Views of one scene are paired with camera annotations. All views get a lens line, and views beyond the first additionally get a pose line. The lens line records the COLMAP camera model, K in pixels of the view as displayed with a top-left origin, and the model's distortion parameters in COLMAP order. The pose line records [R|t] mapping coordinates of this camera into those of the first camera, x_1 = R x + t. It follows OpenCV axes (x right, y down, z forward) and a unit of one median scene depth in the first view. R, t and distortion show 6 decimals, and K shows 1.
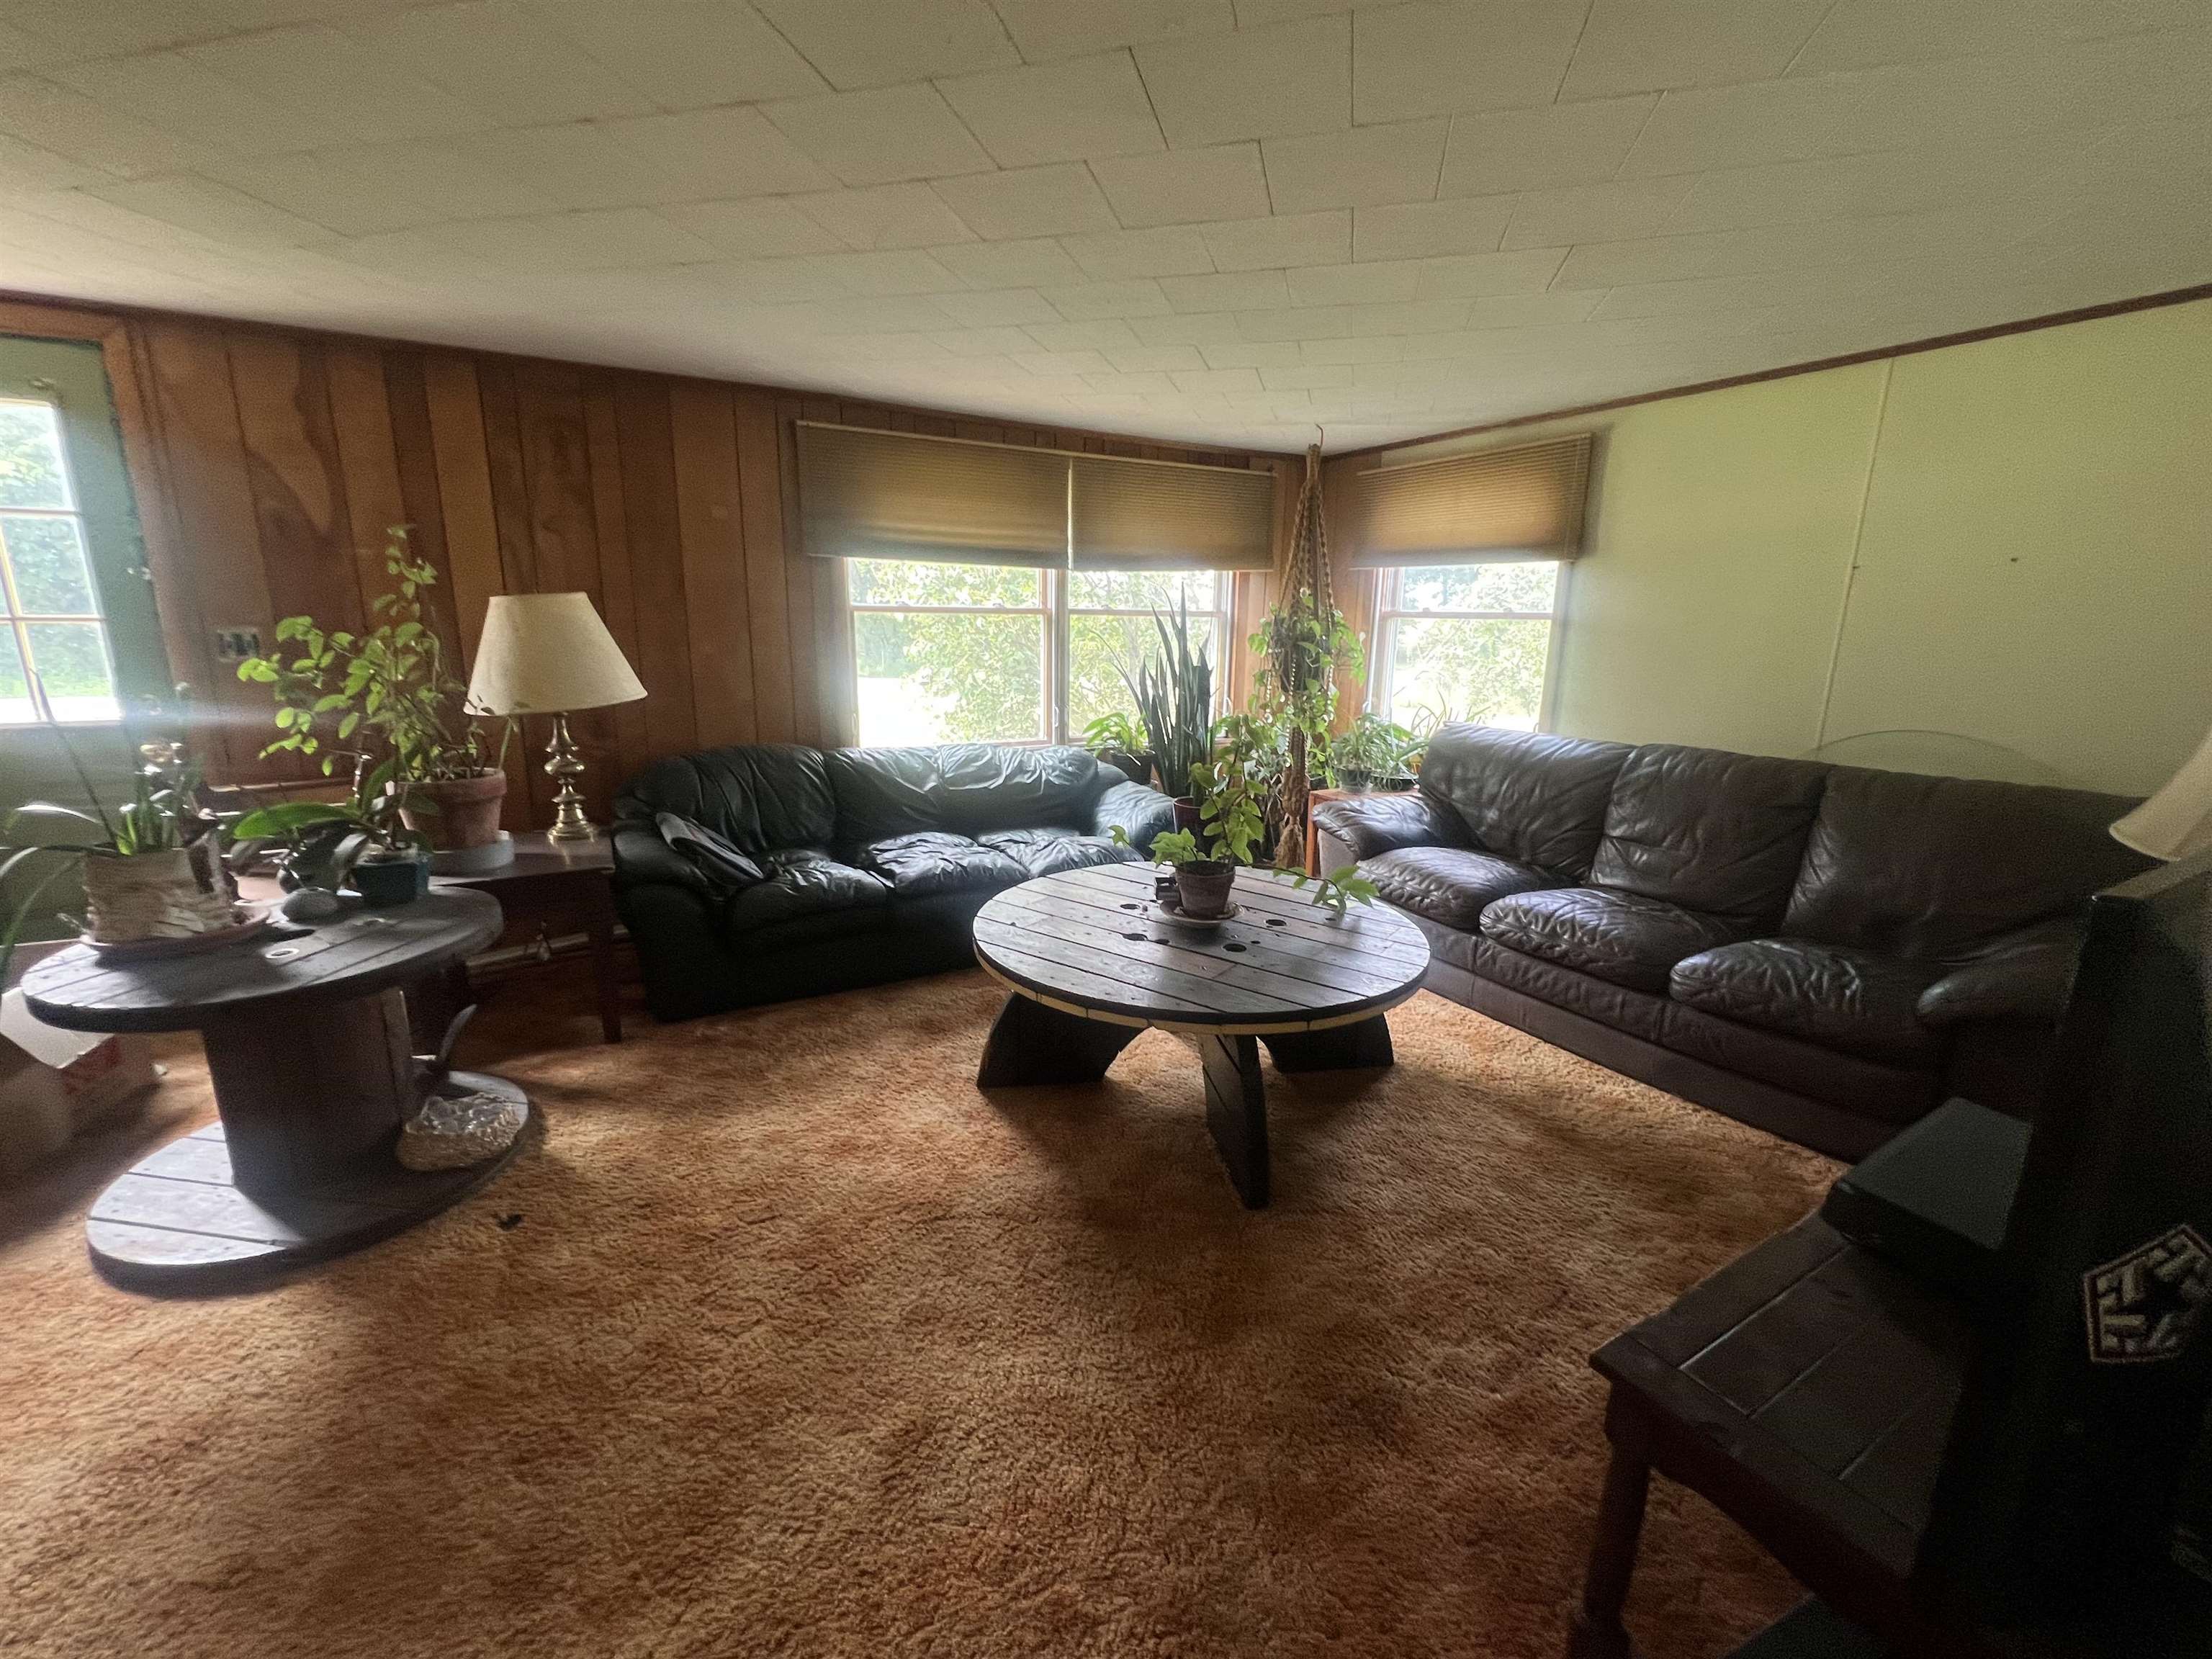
lens RADIAL K [[932.6, 0, 1105.8], [0, 932.6, 831.5], [0, 0, 1]] dist [-0.001576, -0.000047]
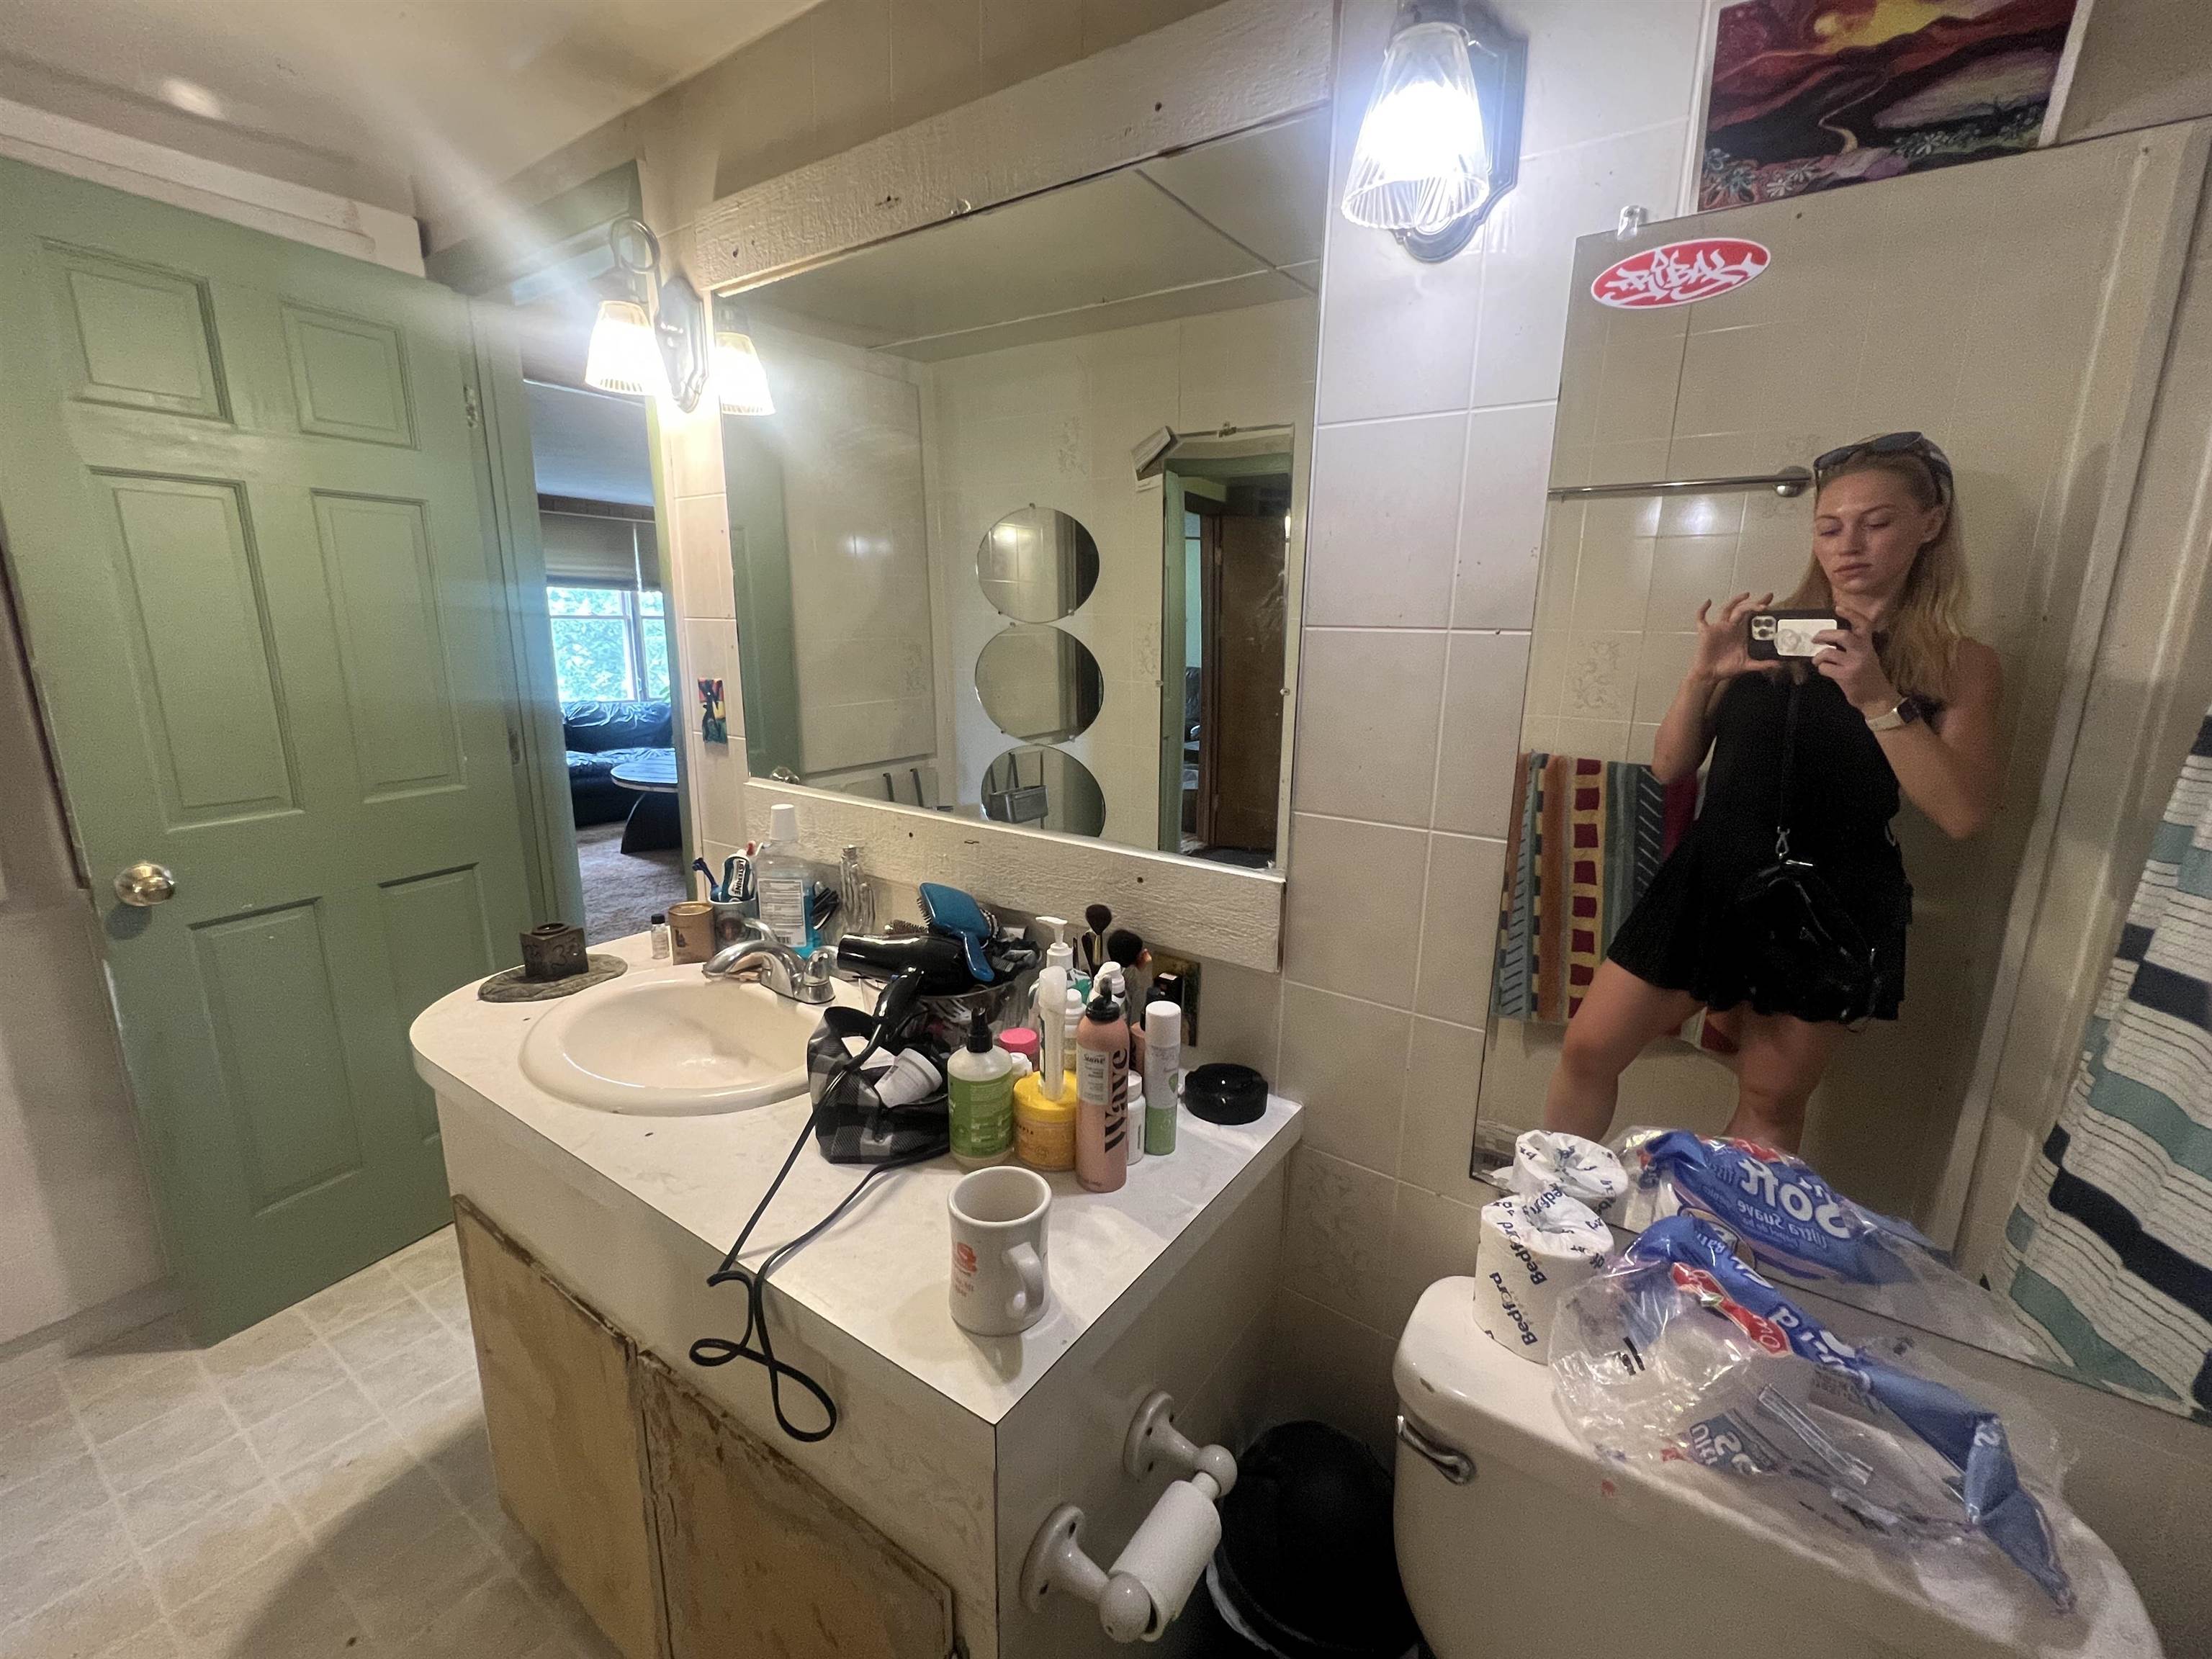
lens RADIAL K [[932.6, 0, 1097.6], [0, 932.6, 822.7], [0, 0, 1]] dist [-0.001576, -0.000047]
pose [[0.912261, -0.087789, 0.400092, 0.002603], [0.091065, 0.995786, 0.010859, 0.163882], [-0.399359, 0.026528, 0.916411, -0.747486]]
